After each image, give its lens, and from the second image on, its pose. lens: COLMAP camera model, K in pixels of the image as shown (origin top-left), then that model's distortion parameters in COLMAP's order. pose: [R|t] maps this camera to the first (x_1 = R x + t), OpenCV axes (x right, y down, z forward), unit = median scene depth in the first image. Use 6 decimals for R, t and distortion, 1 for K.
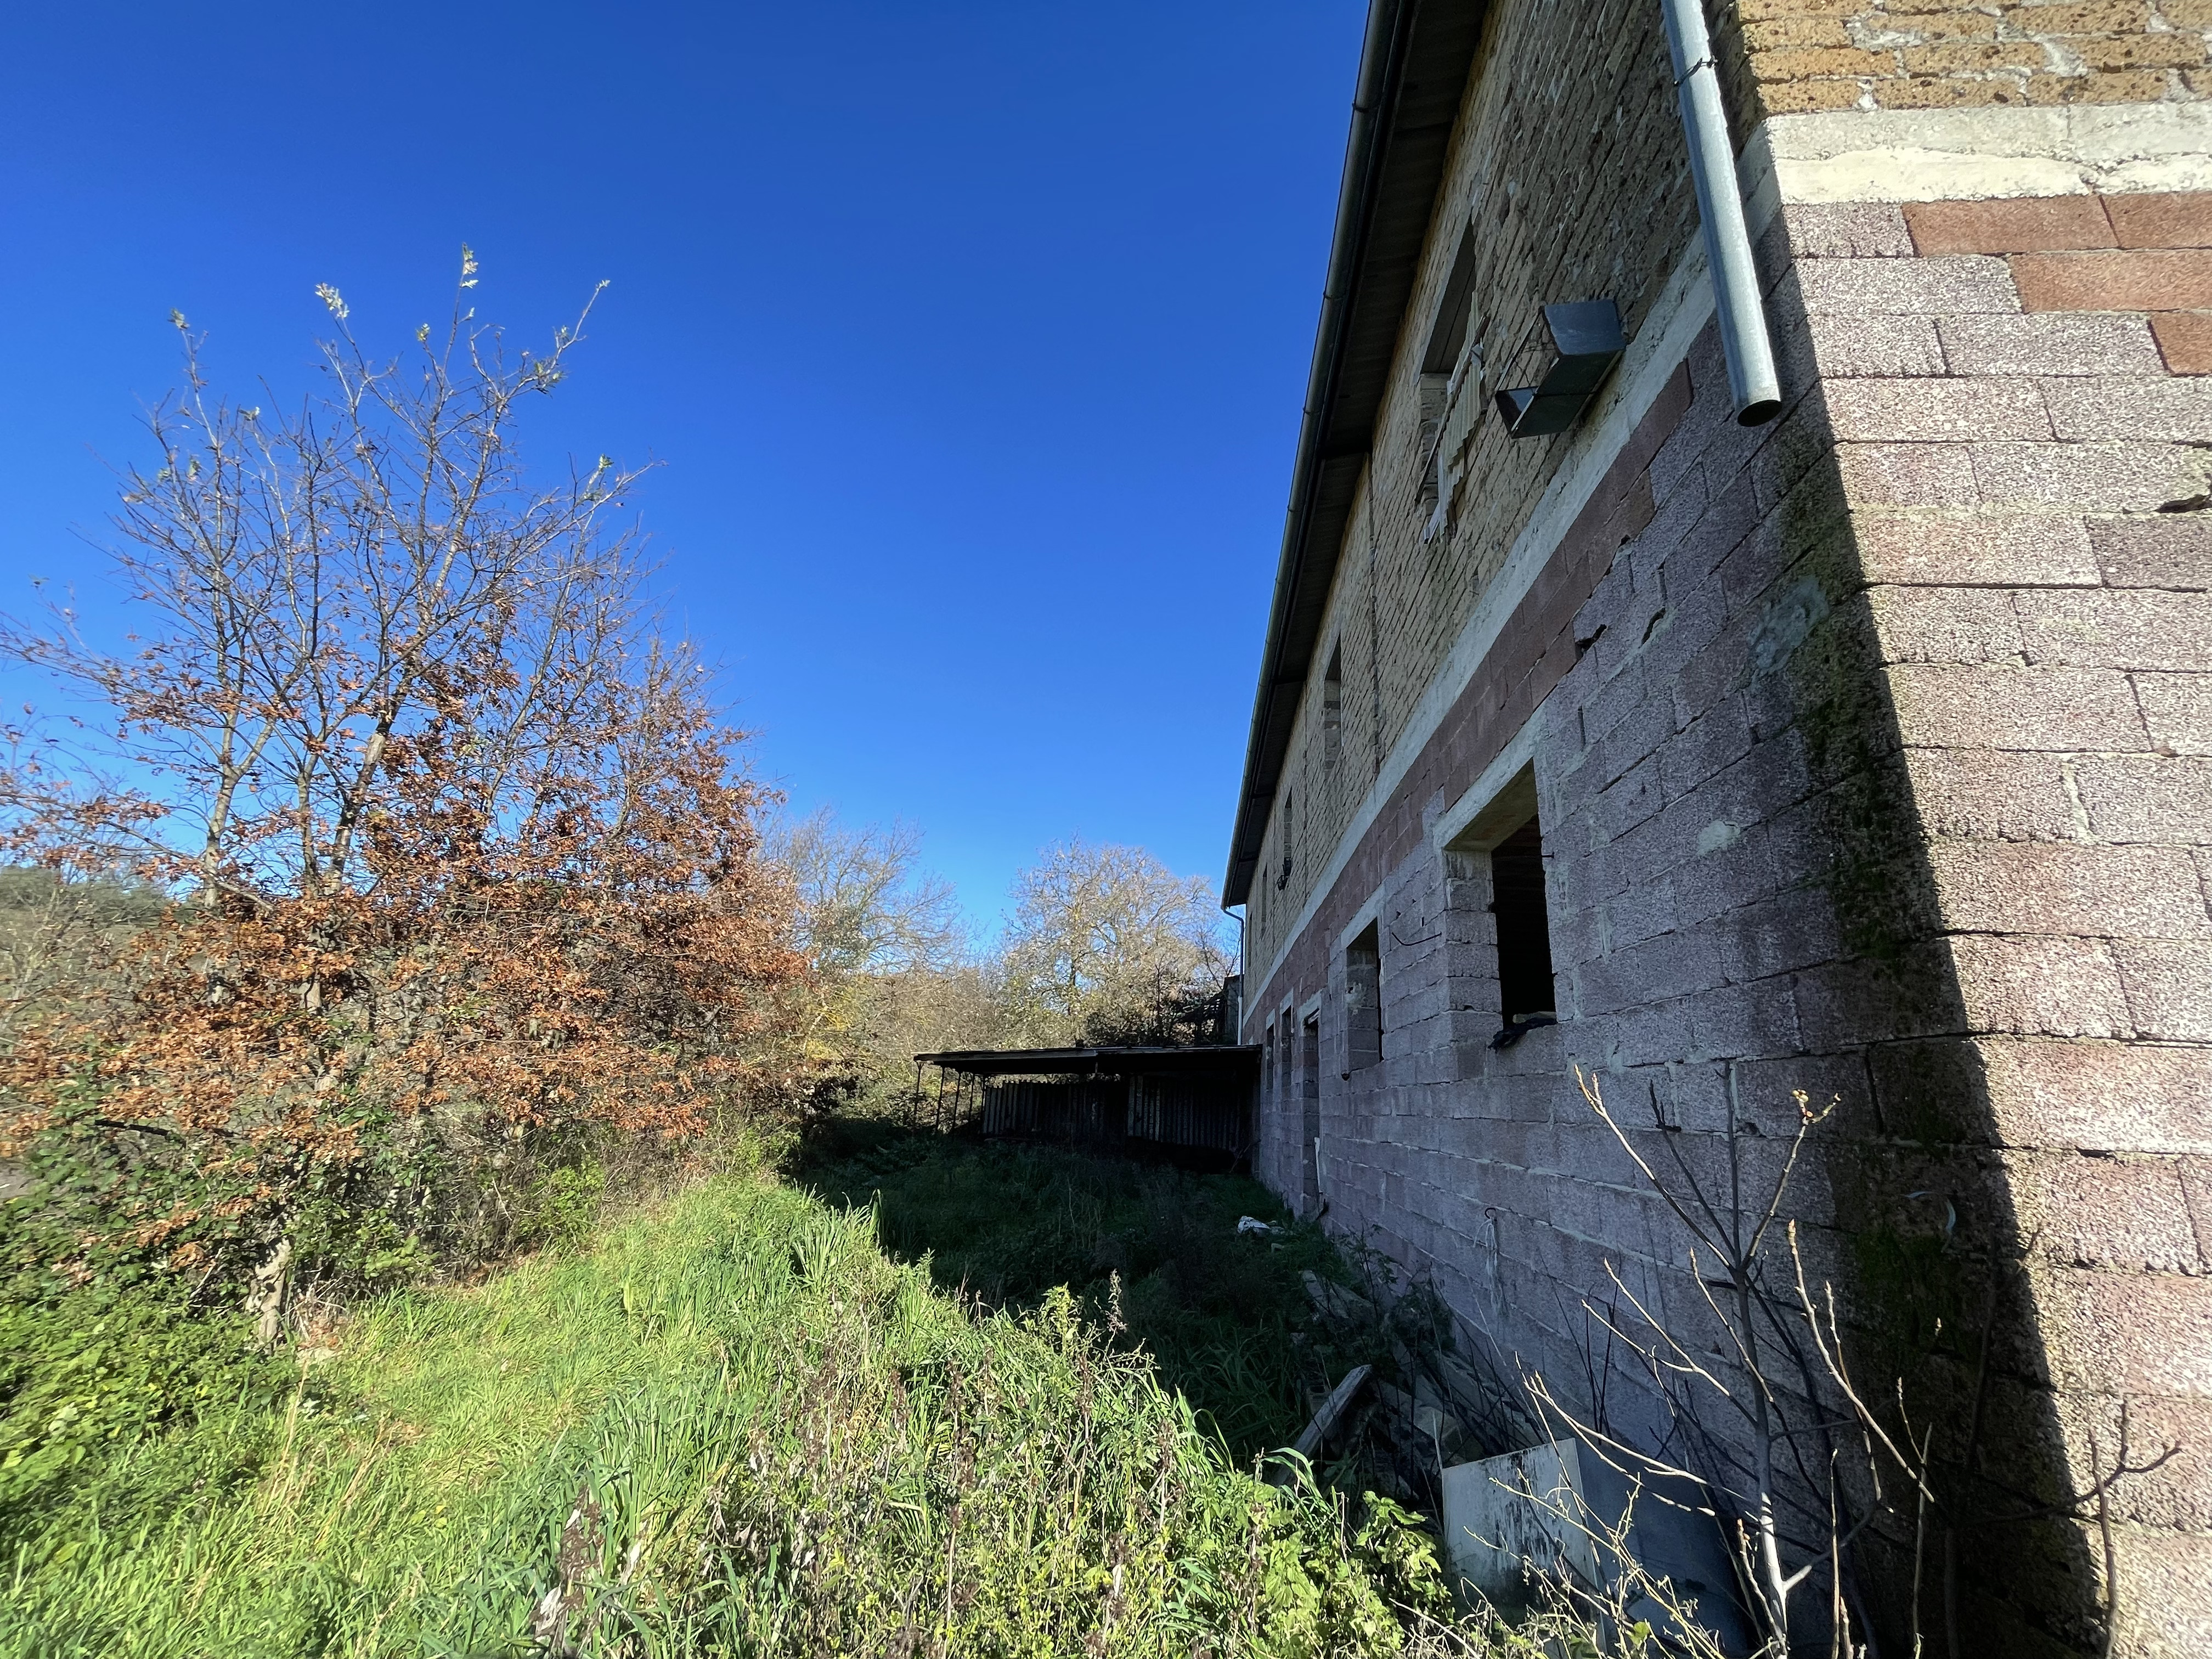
lens RADIAL K [[881.8, 0, 1106.0], [0, 881.8, 829.5], [0, 0, 1]] dist [-0.009122, 0.000907]
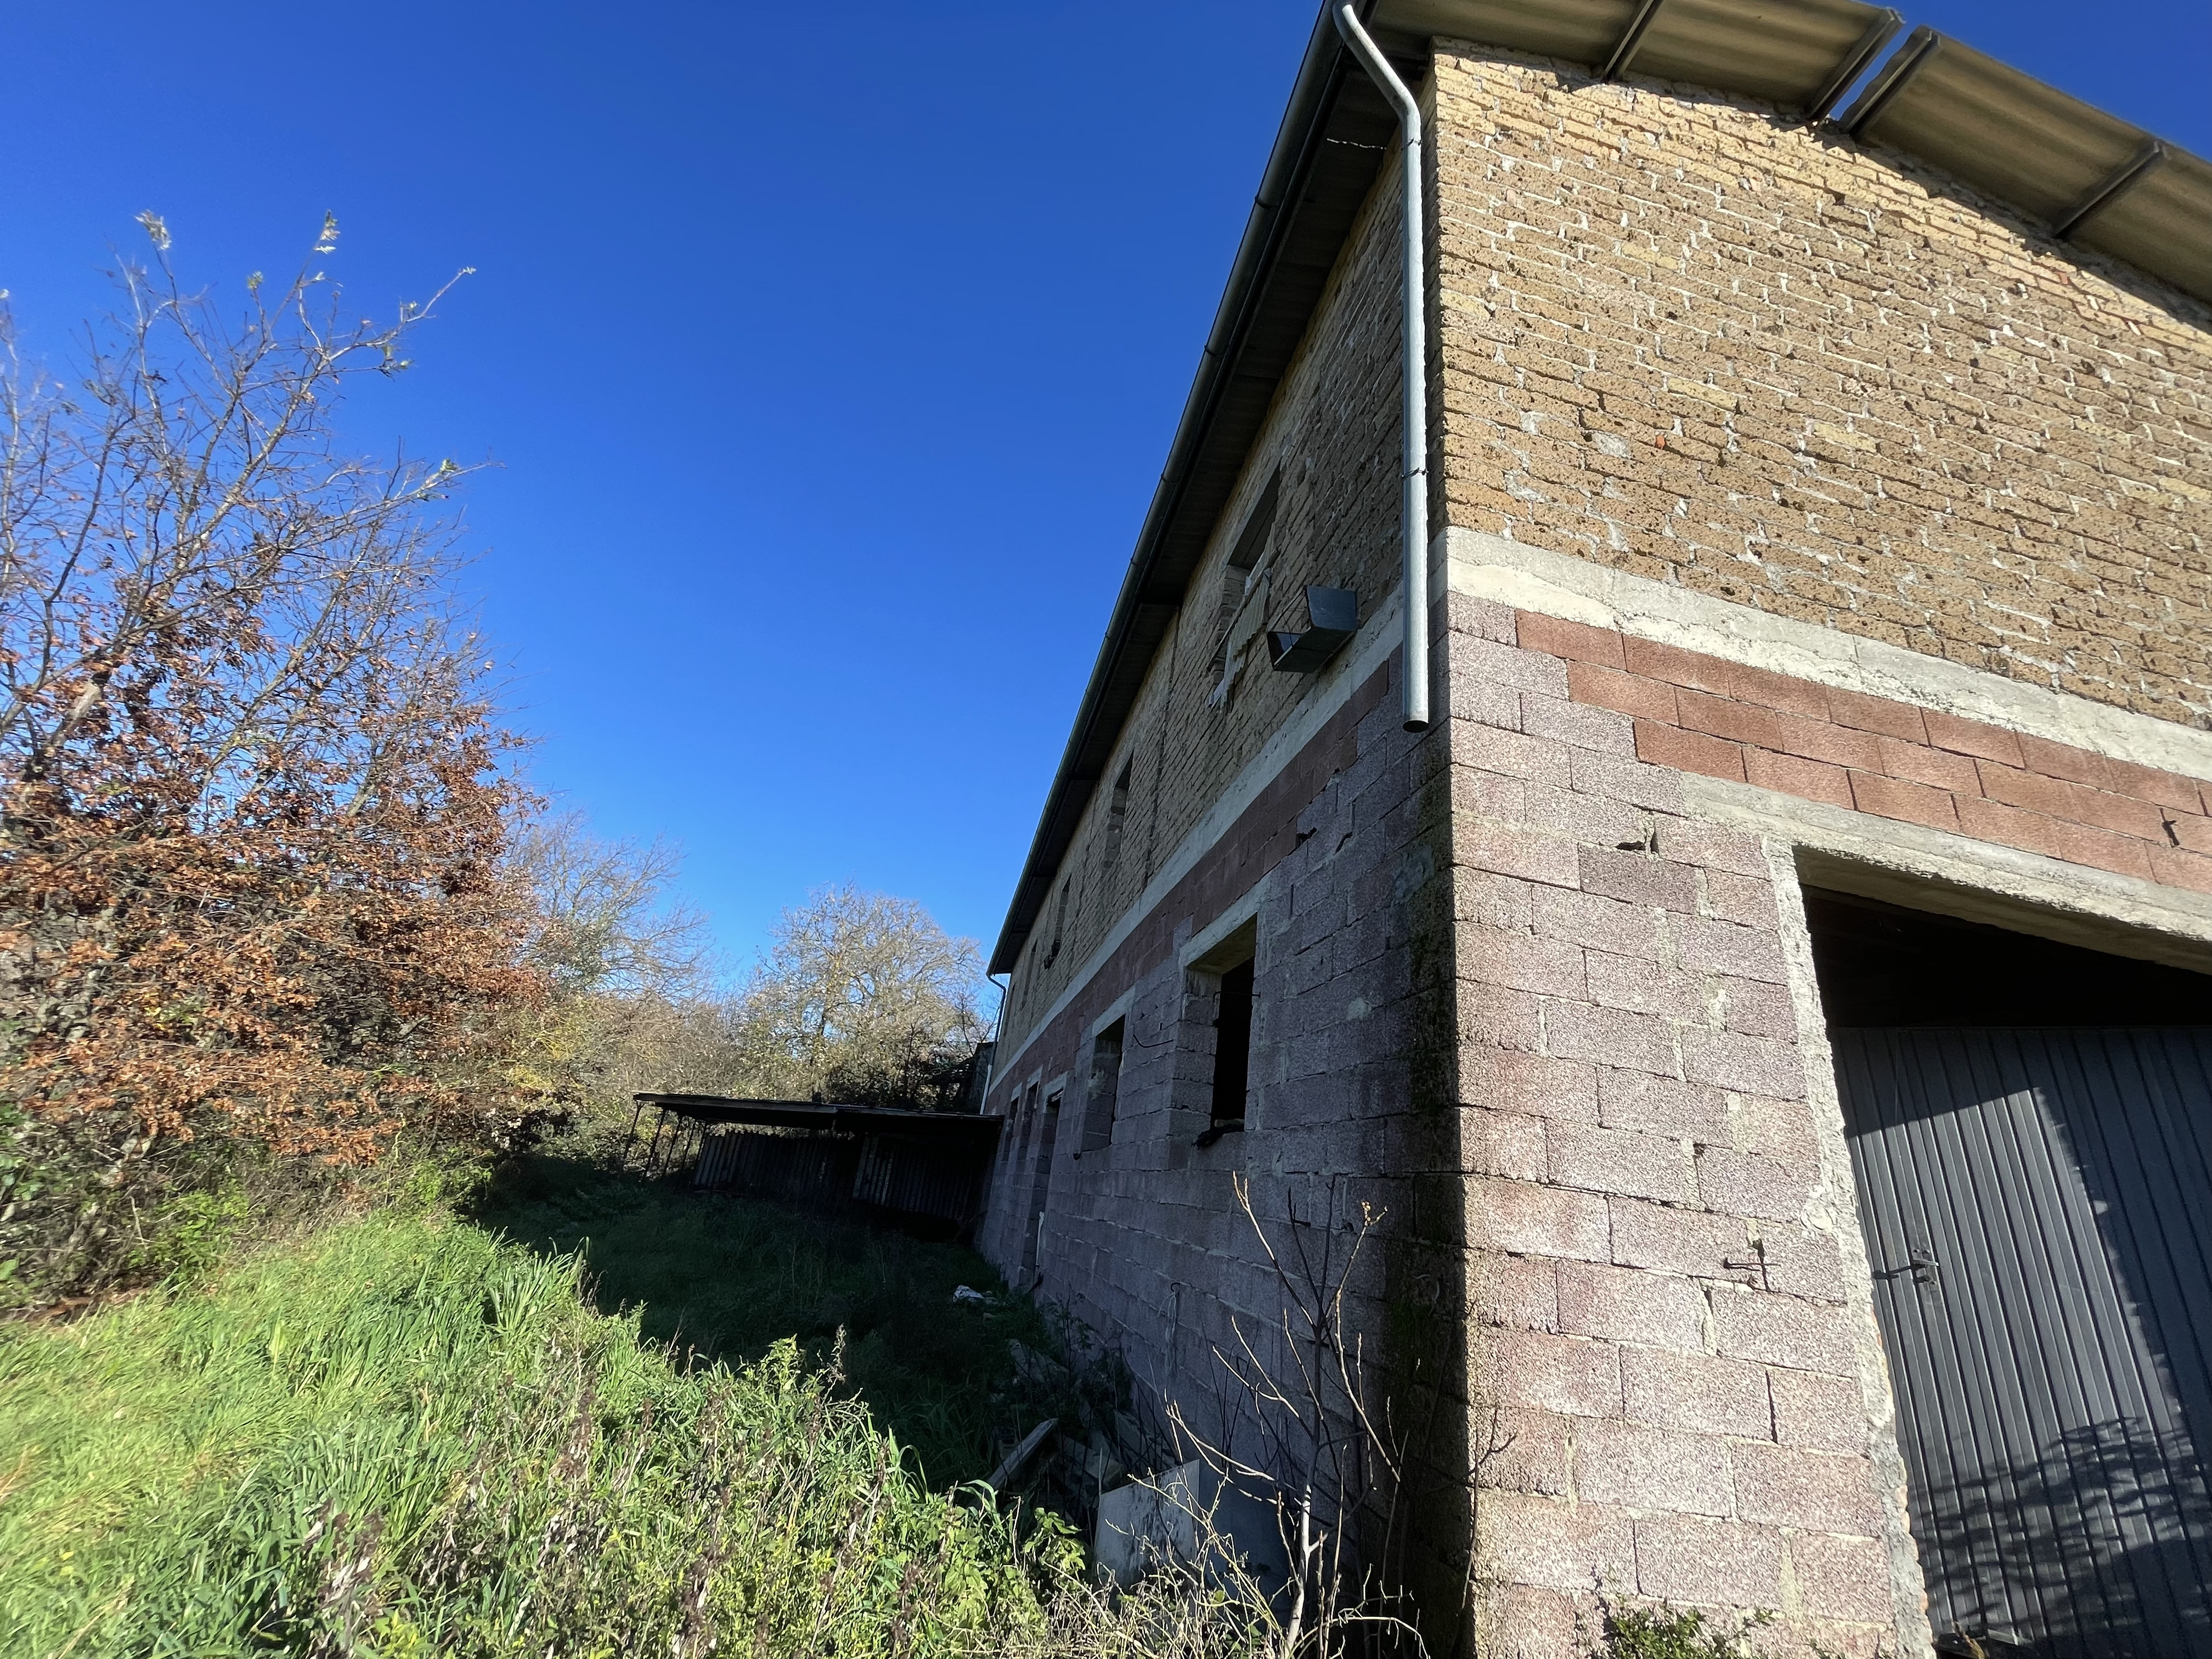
lens RADIAL K [[877.7, 0, 1106.0], [0, 877.7, 829.5], [0, 0, 1]] dist [-0.016526, 0.005342]
pose [[0.956616, 0.167276, 0.238546, -0.043067], [-0.150017, 0.984679, -0.088888, -0.061895], [-0.249760, 0.049246, 0.967055, -0.174004]]
